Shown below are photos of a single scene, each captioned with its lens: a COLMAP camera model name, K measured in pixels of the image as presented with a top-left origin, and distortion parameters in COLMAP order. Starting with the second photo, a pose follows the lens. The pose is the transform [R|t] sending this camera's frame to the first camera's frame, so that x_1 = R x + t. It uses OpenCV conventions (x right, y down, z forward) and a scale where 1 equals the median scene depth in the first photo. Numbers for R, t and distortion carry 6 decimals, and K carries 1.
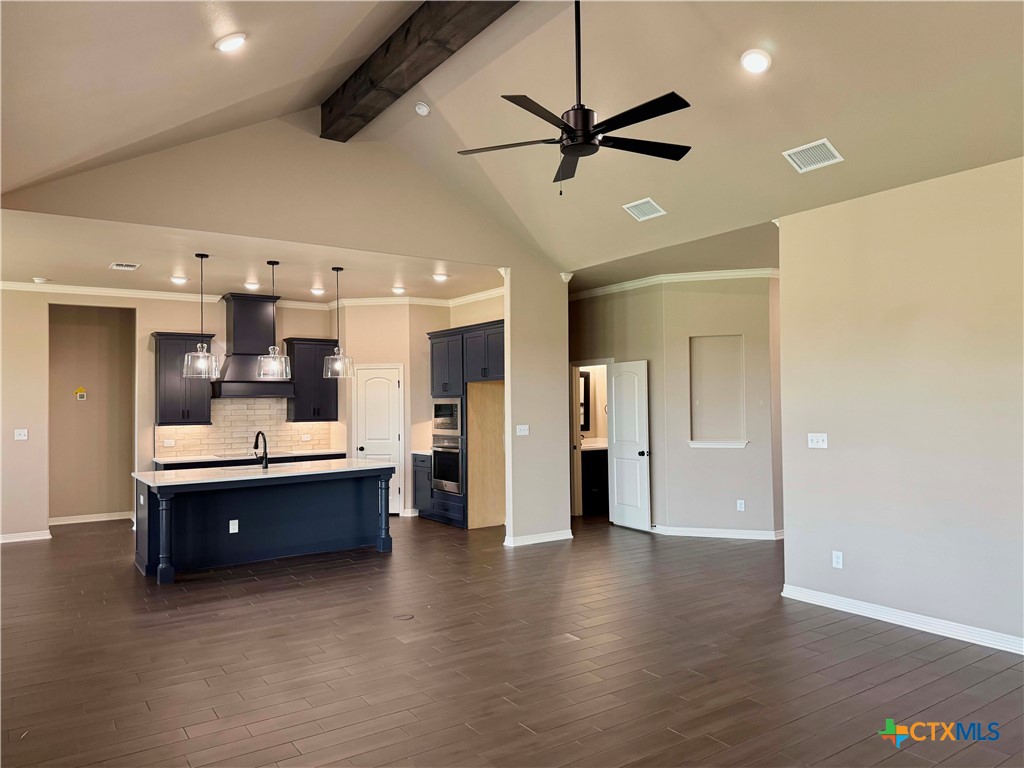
lens RADIAL K [[720.0, 0, 528.9], [0, 720.0, 383.2], [0, 0, 1]] dist [0.085550, -0.109557]
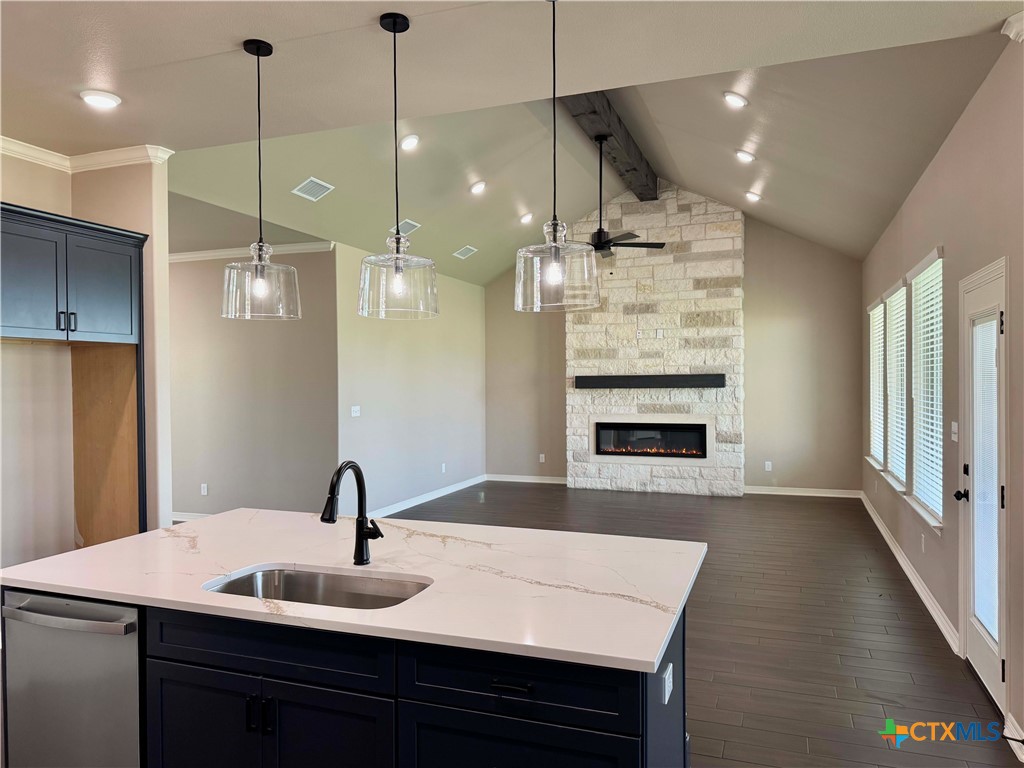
lens RADIAL K [[720.0, 0, 507.1], [0, 720.0, 386.8], [0, 0, 1]] dist [0.085550, -0.109557]
pose [[-0.554063, 0.009008, 0.832426, -0.566176], [-0.004319, 0.999897, -0.013694, 0.030191], [-0.832463, -0.011183, -0.553967, 0.924444]]
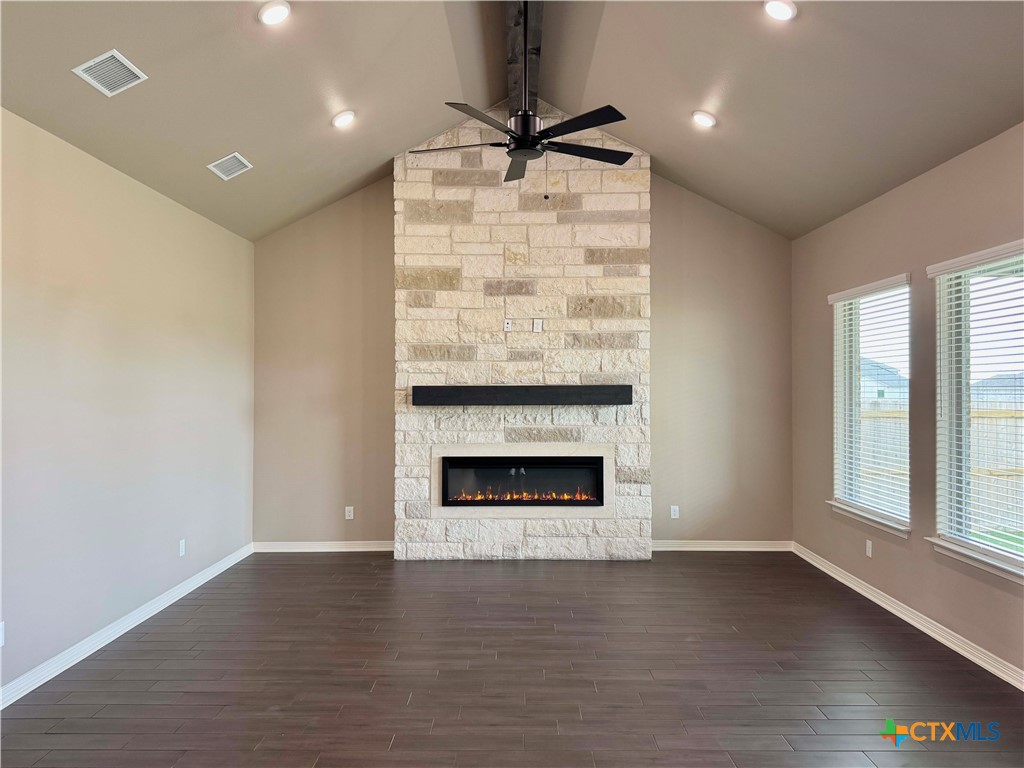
lens RADIAL K [[720.0, 0, 518.9], [0, 720.0, 381.4], [0, 0, 1]] dist [0.085550, -0.109557]
pose [[-0.815902, 0.017984, 0.577910, -0.209220], [-0.002720, 0.999386, -0.034940, 0.018238], [-0.578183, -0.030080, -0.815352, 0.749552]]
